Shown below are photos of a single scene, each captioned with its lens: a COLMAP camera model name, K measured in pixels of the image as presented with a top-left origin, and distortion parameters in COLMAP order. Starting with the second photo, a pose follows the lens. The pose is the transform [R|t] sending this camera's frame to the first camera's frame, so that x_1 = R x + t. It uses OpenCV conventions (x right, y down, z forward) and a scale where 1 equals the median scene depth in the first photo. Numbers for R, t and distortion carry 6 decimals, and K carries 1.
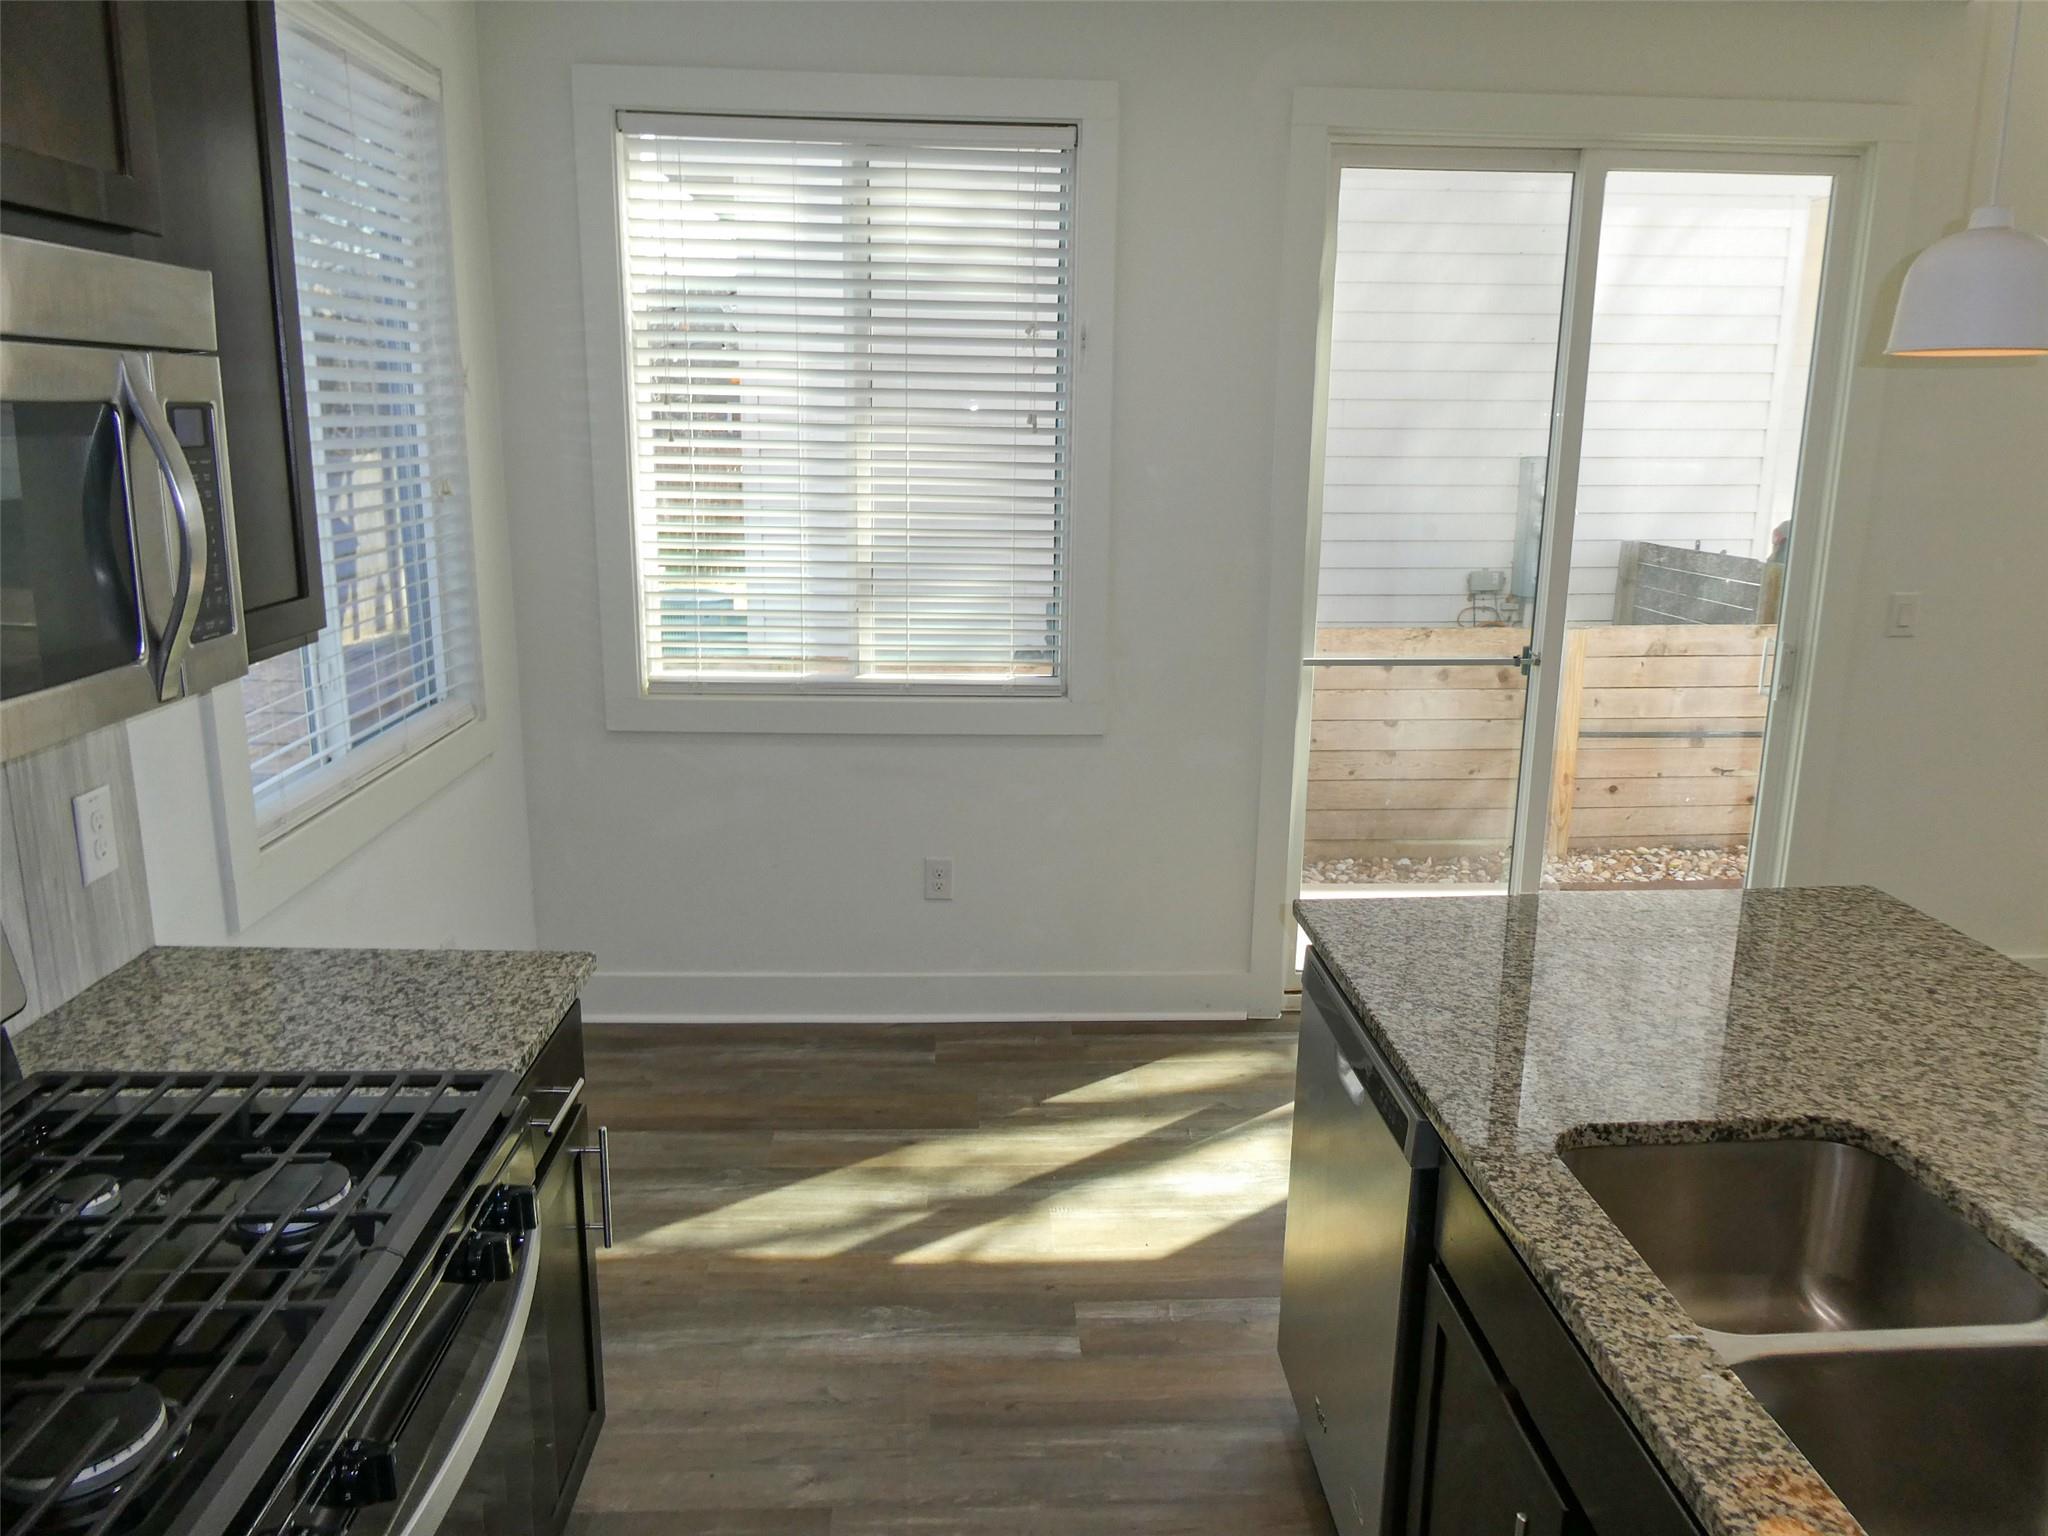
lens RADIAL K [[1454.8, 0, 1024.0], [0, 1454.8, 768.0], [0, 0, 1]] dist [-0.038491, 0.003844]
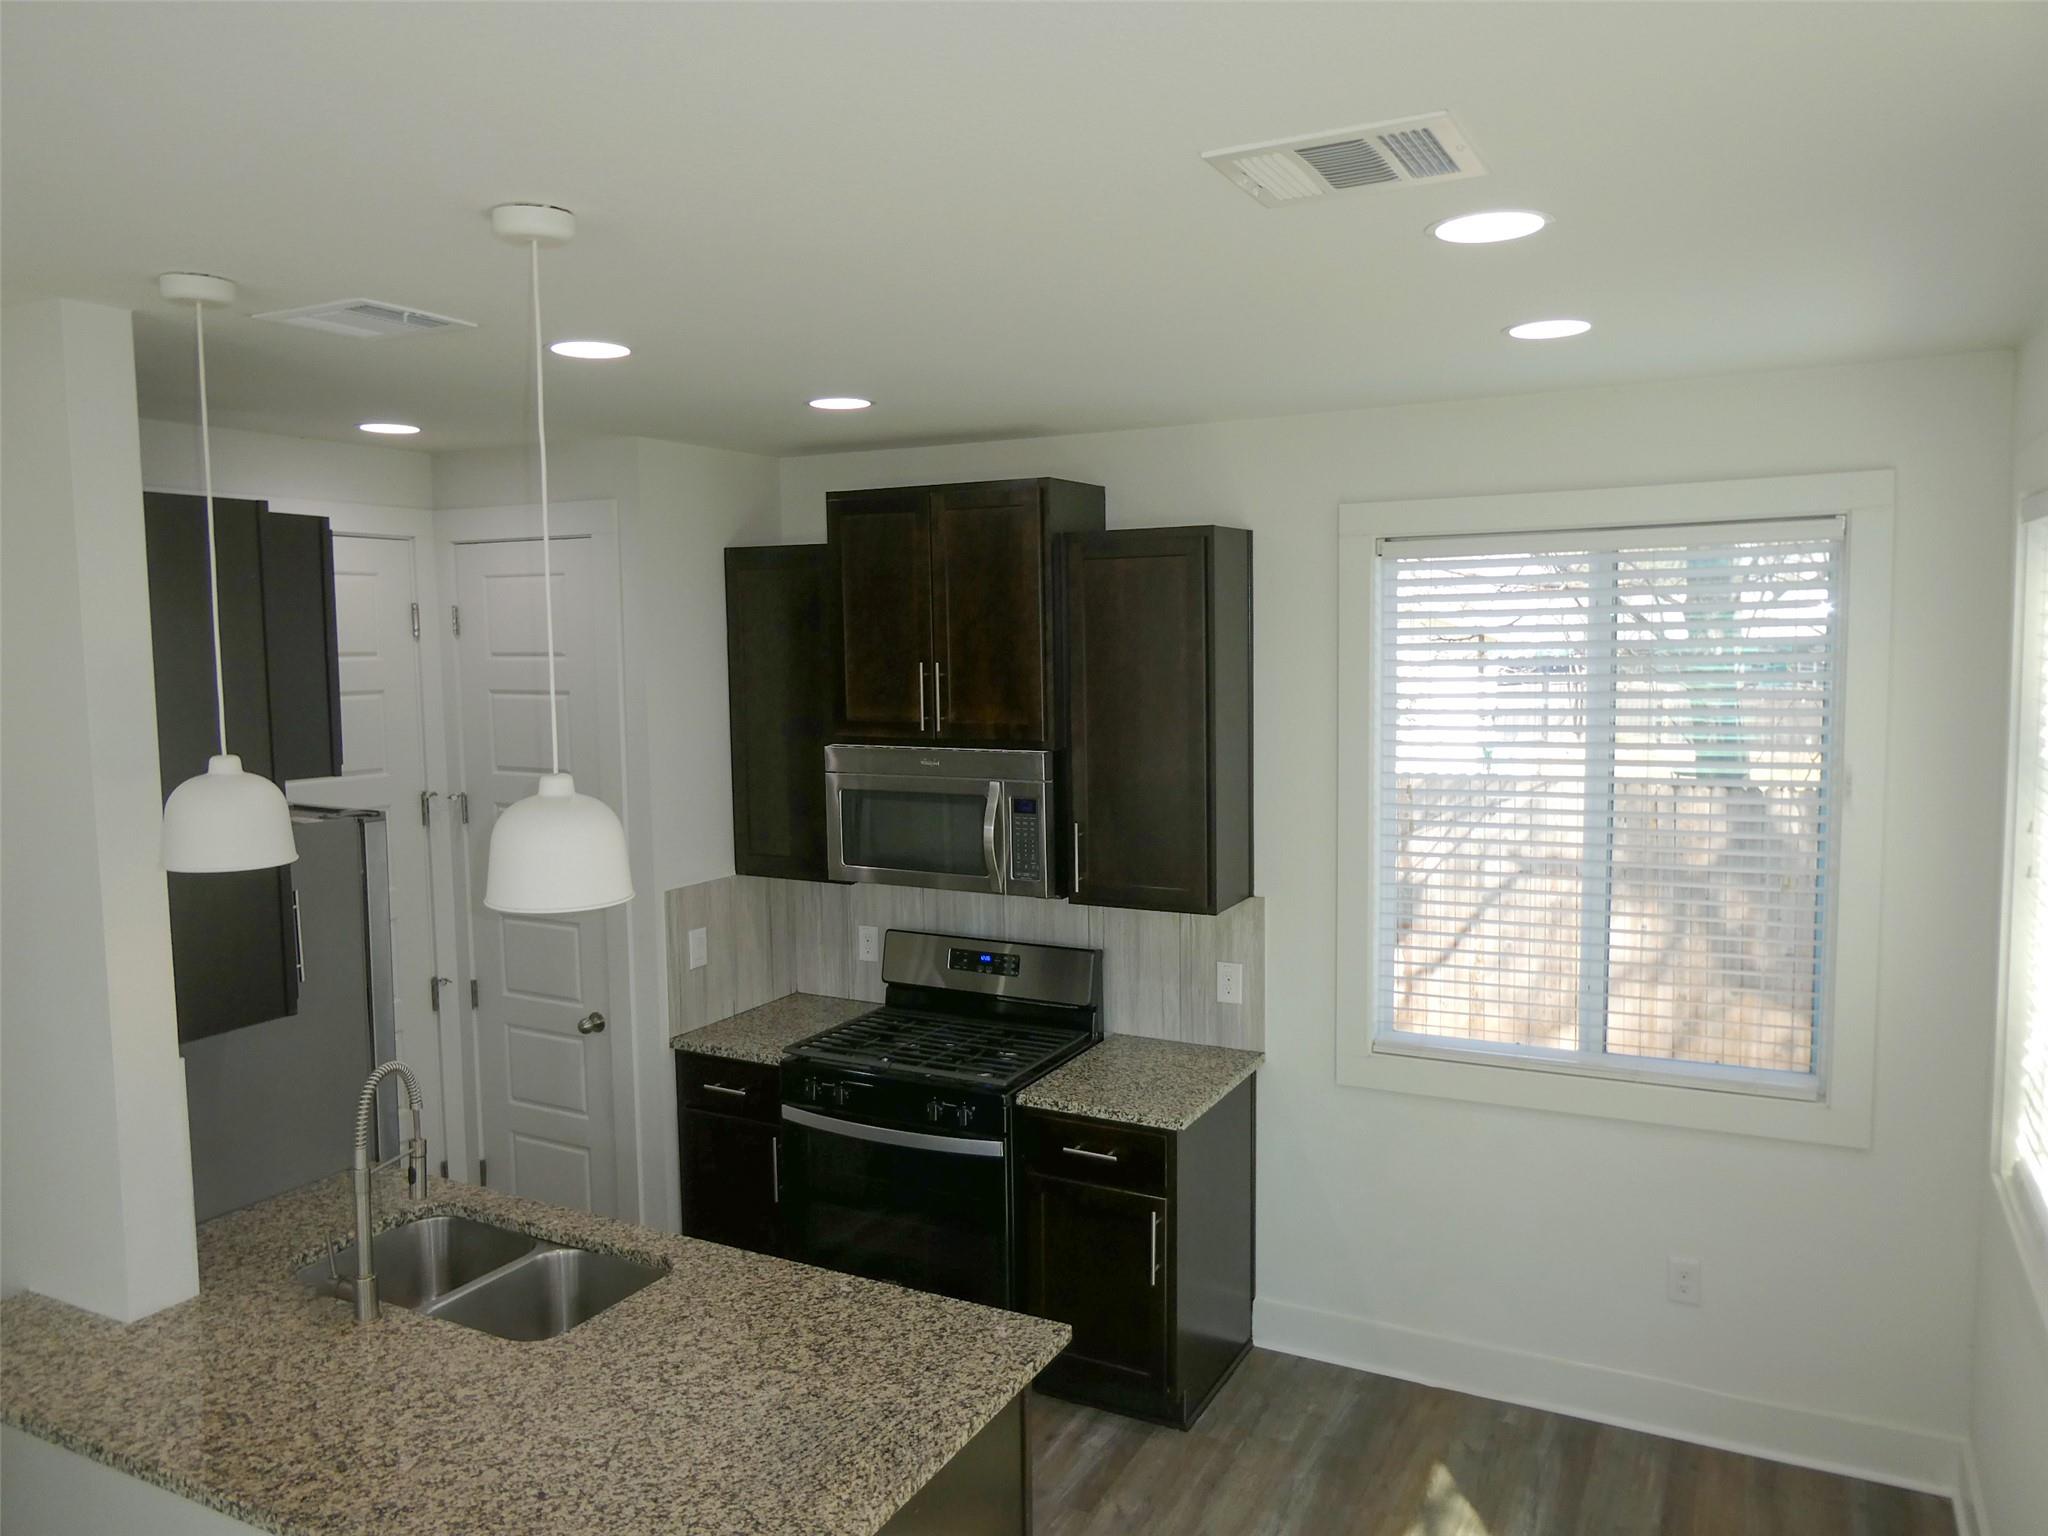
lens RADIAL K [[1427.9, 0, 1025.5], [0, 1427.9, 751.3], [0, 0, 1]] dist [-0.019317, 0.005201]
pose [[-0.510352, 0.064100, -0.857573, 1.331361], [-0.193683, 0.963029, 0.187246, -0.632085], [0.837871, 0.261659, -0.479069, 1.685576]]
